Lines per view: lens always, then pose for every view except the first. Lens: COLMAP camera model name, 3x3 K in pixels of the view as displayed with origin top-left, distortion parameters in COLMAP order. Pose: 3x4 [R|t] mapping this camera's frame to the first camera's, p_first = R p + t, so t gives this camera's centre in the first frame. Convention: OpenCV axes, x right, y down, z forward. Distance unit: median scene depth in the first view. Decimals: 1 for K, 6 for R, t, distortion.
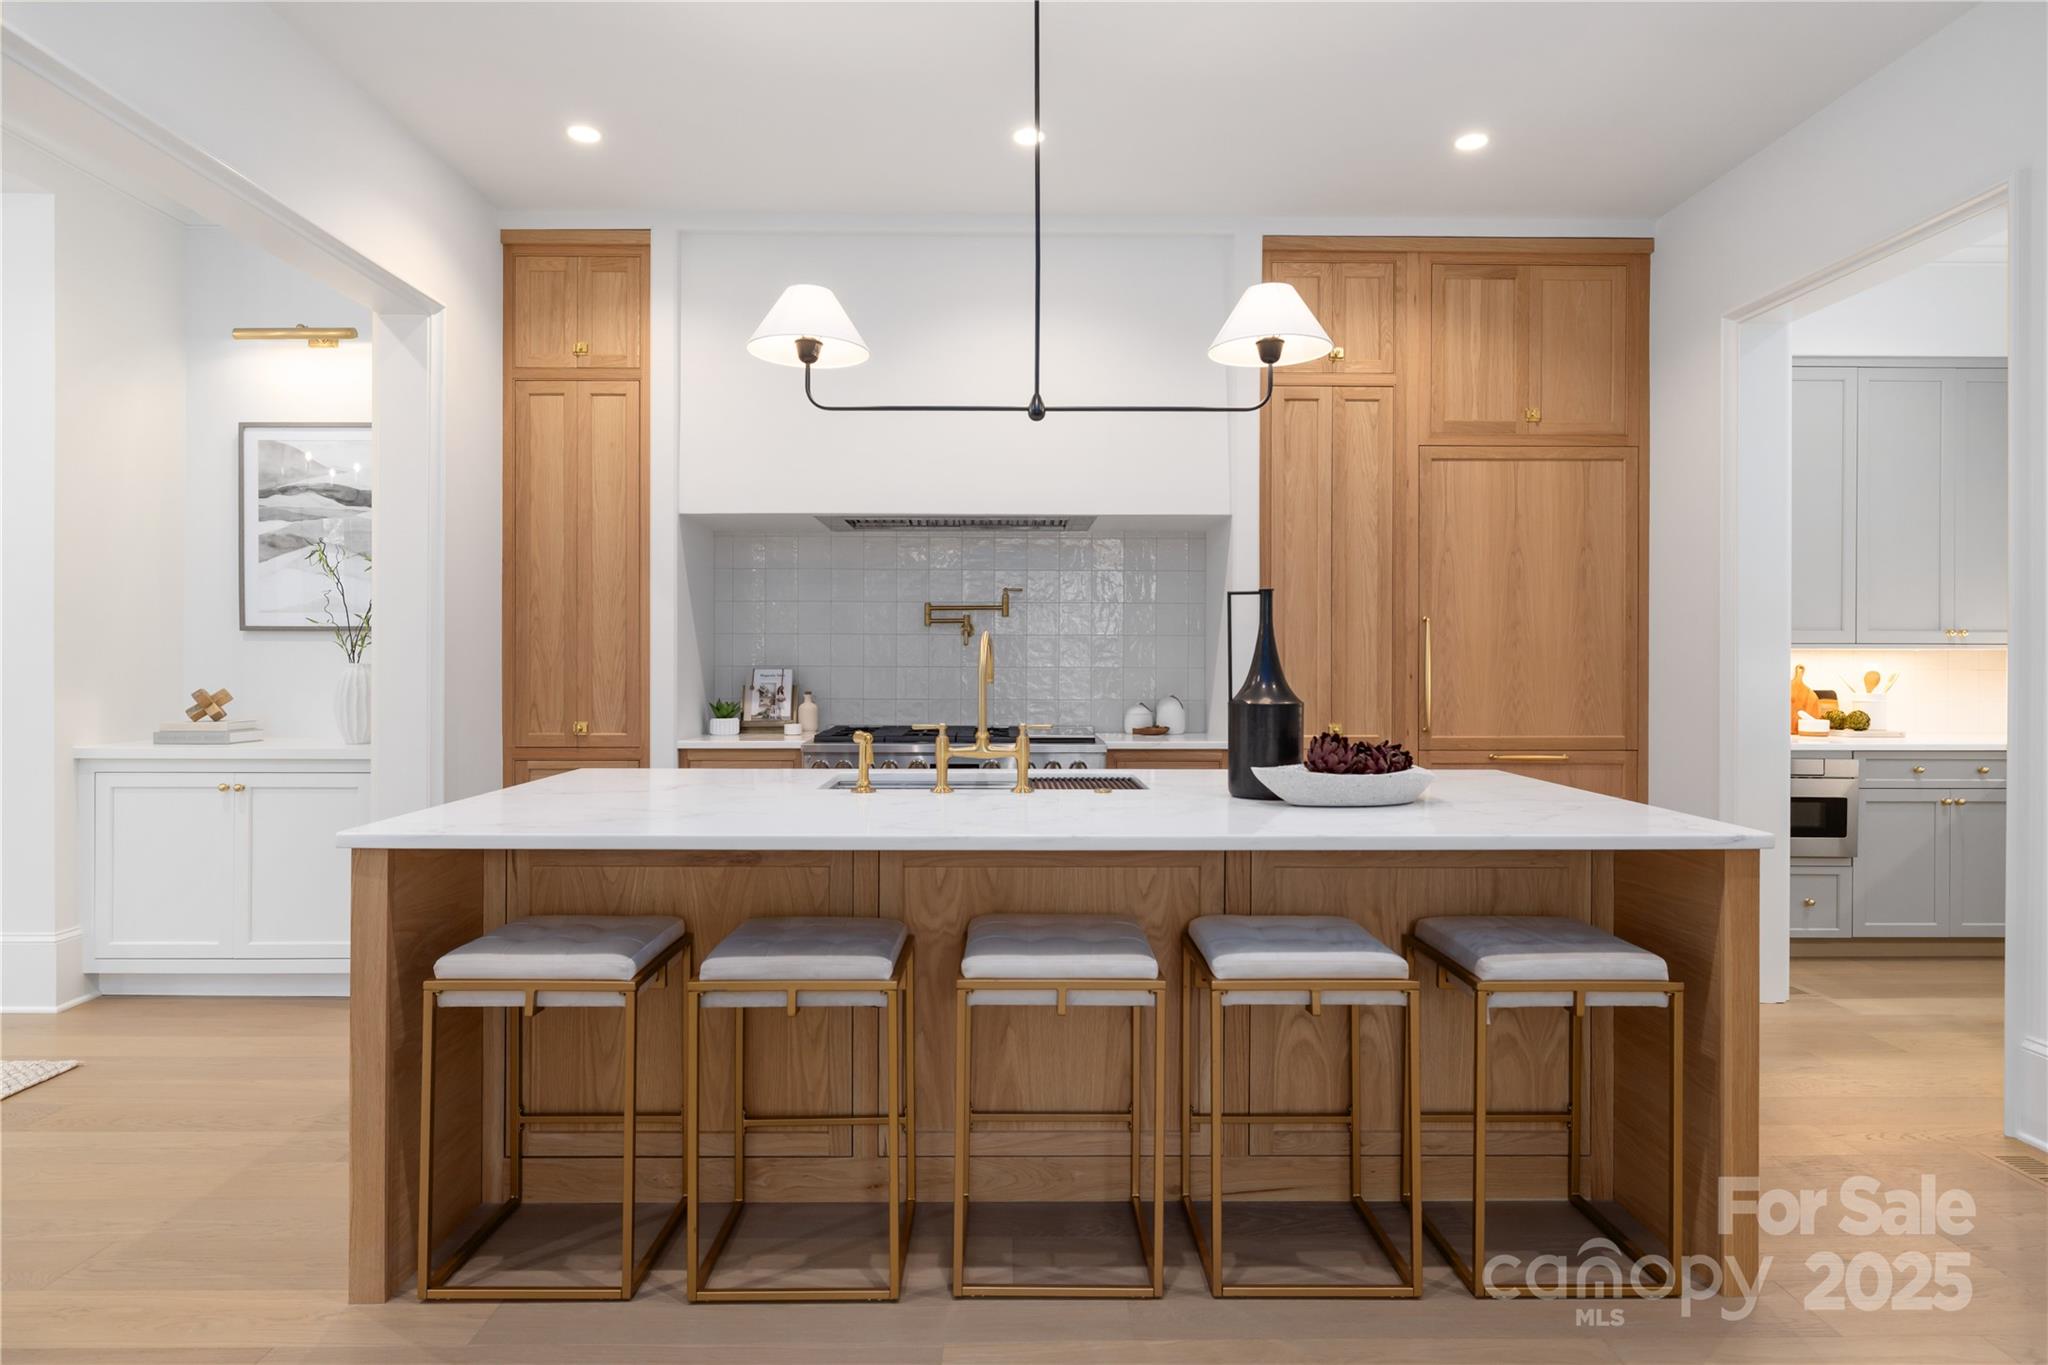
lens RADIAL K [[1136.5, 0, 1024.0], [0, 1136.5, 660.0], [0, 0, 1]] dist [0.001384, 0.000766]
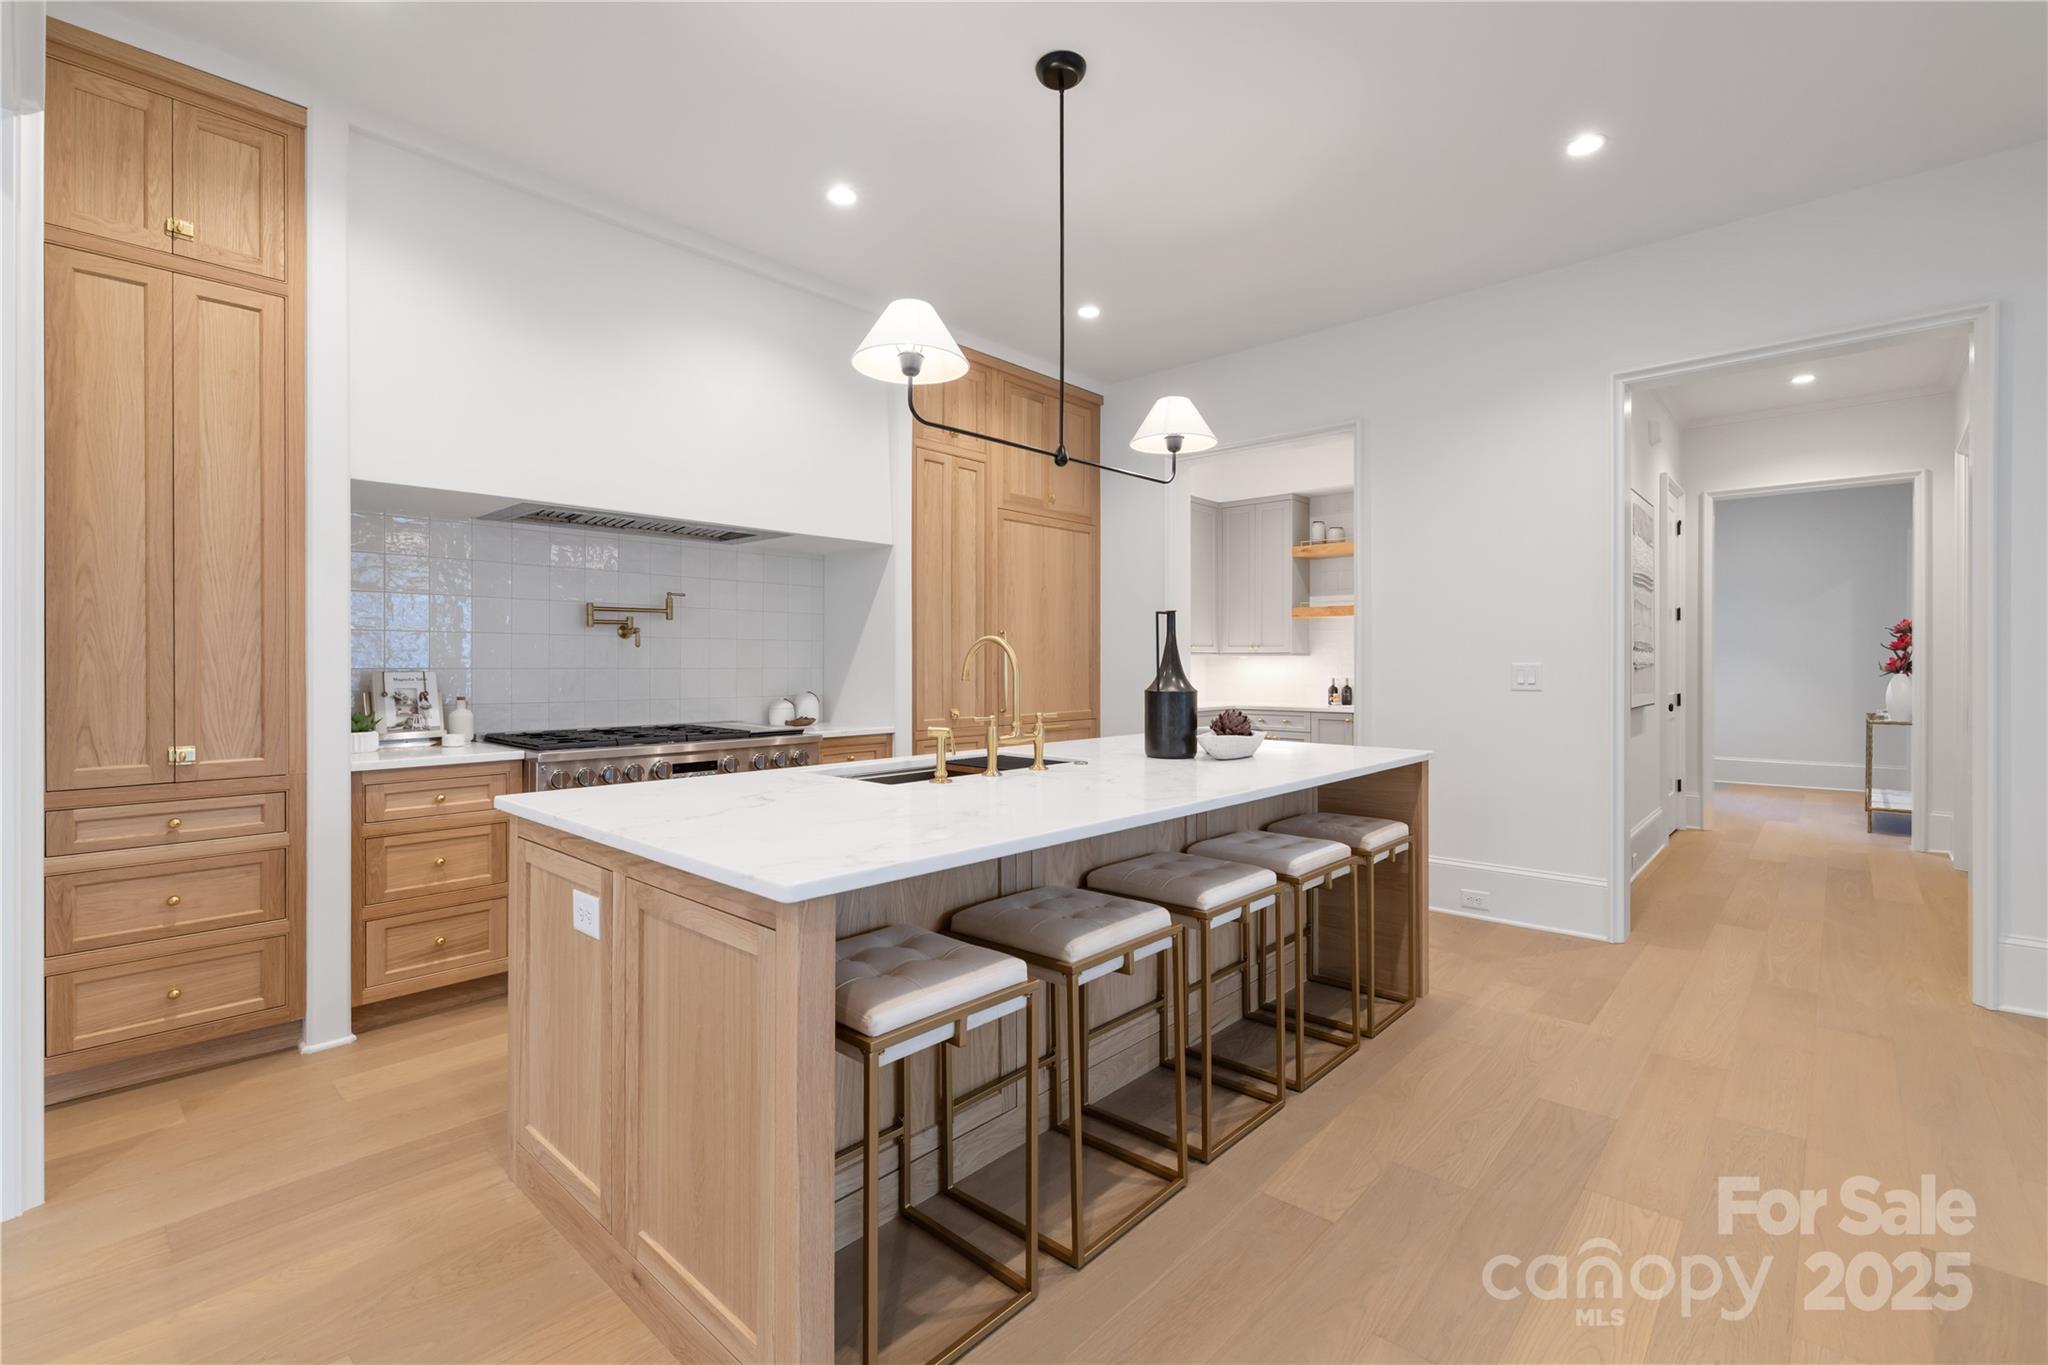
lens RADIAL K [[896.8, 0, 1029.4], [0, 896.8, 663.9], [0, 0, 1]] dist [0.001248, 0.000213]
pose [[0.685380, -0.001775, 0.728184, -0.434651], [0.000145, 0.999997, 0.002302, 0.000603], [-0.728186, -0.001472, 0.685378, 0.216484]]
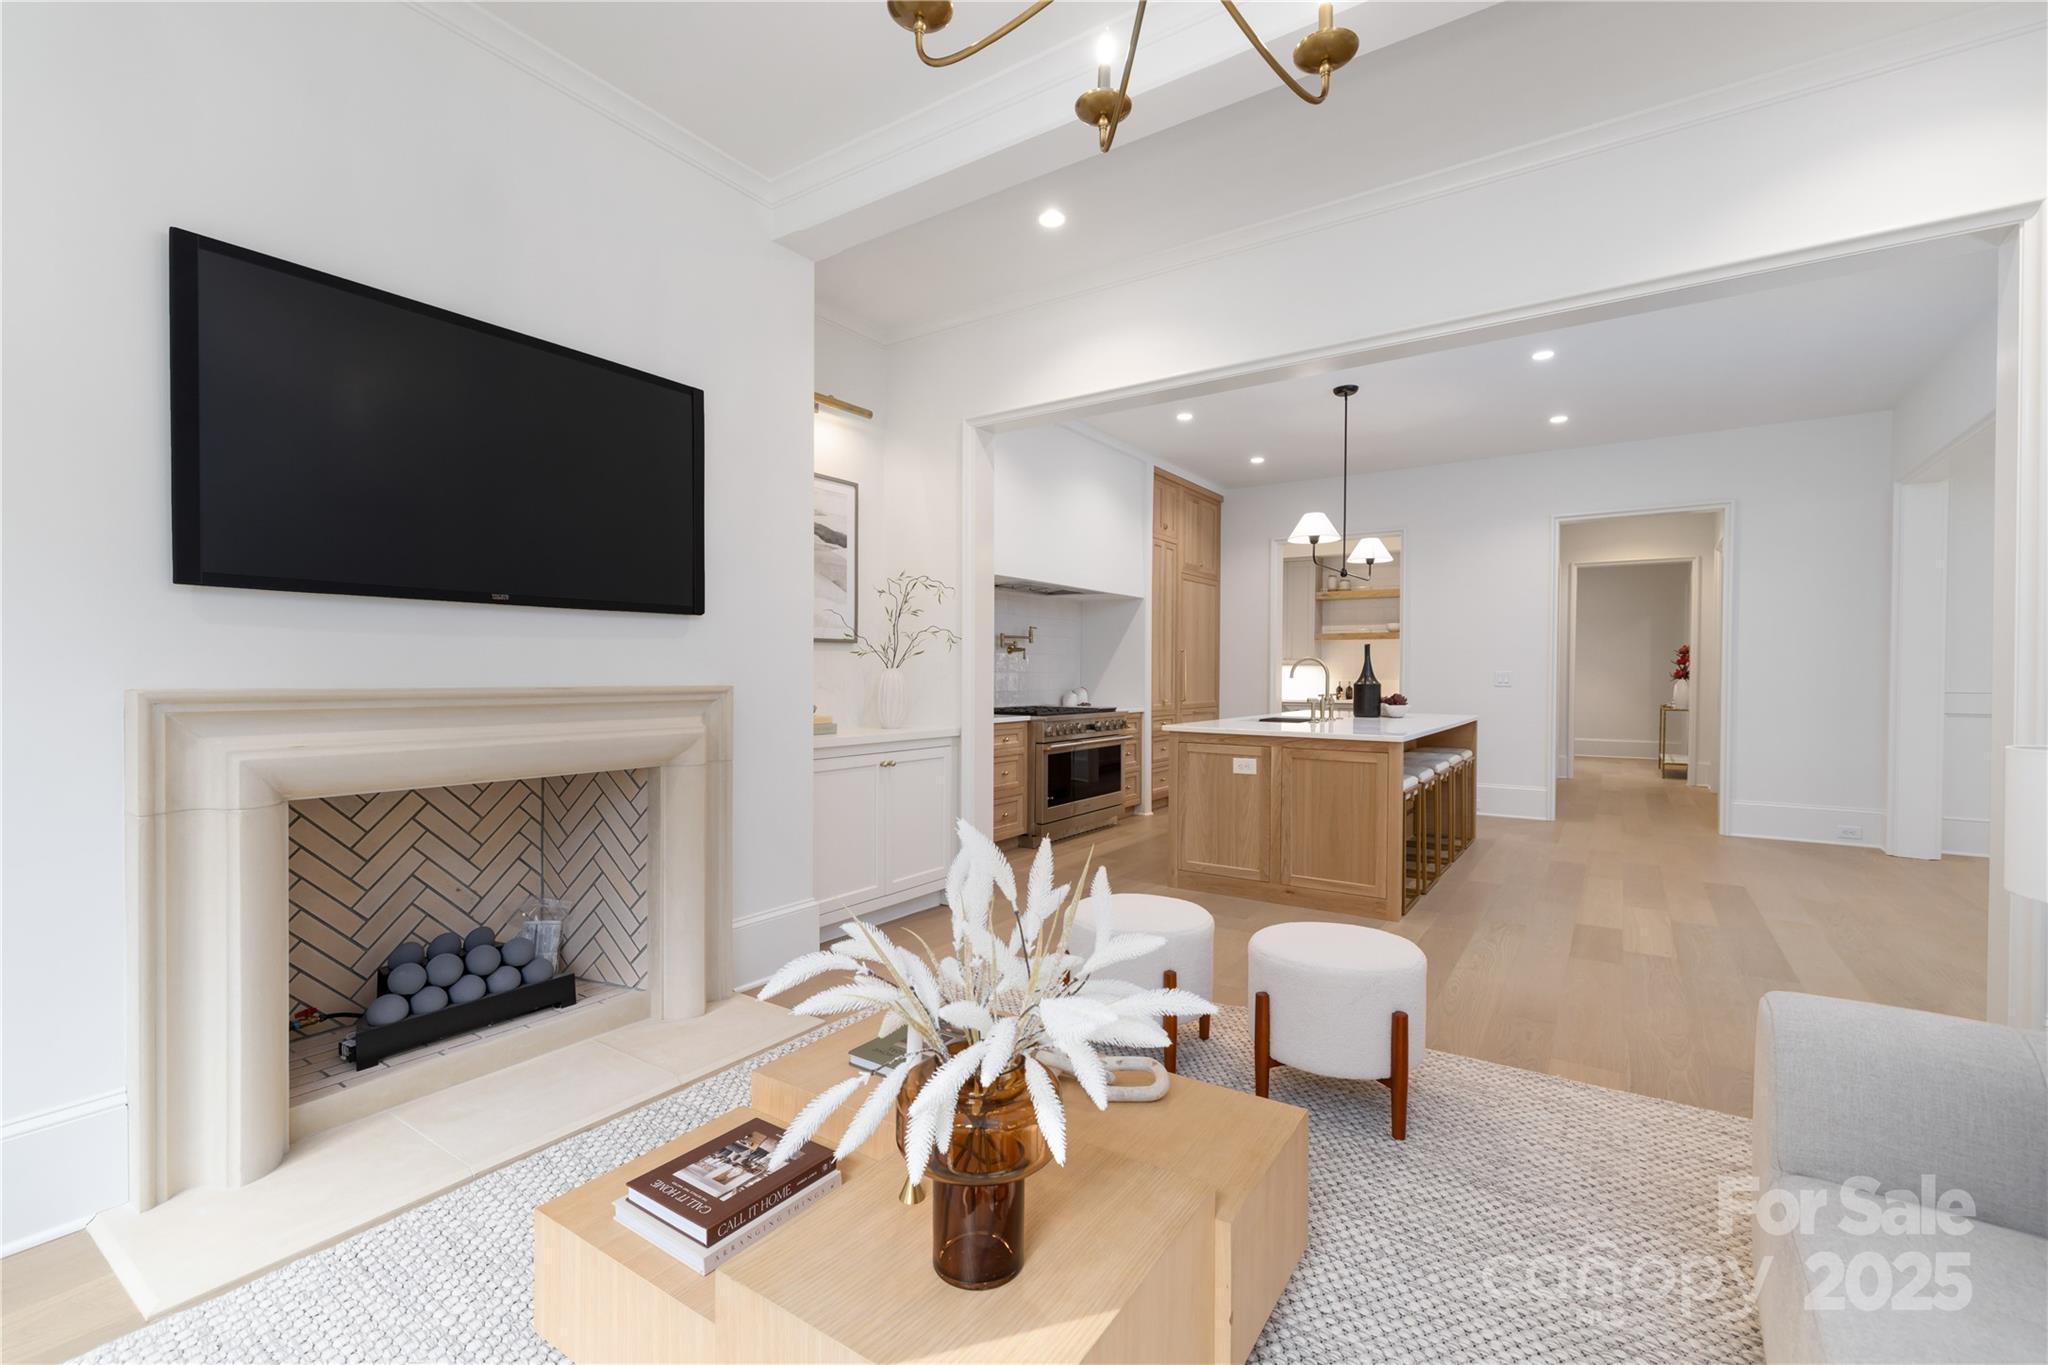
lens RADIAL K [[882.2, 0, 1016.8], [0, 882.2, 682.4], [0, 0, 1]] dist [0.001753, 0.000209]
pose [[0.579741, -0.008642, 0.814755, -1.260625], [-0.004075, 0.999901, 0.013505, 0.004503], [-0.814791, -0.011149, 0.579648, 0.263157]]
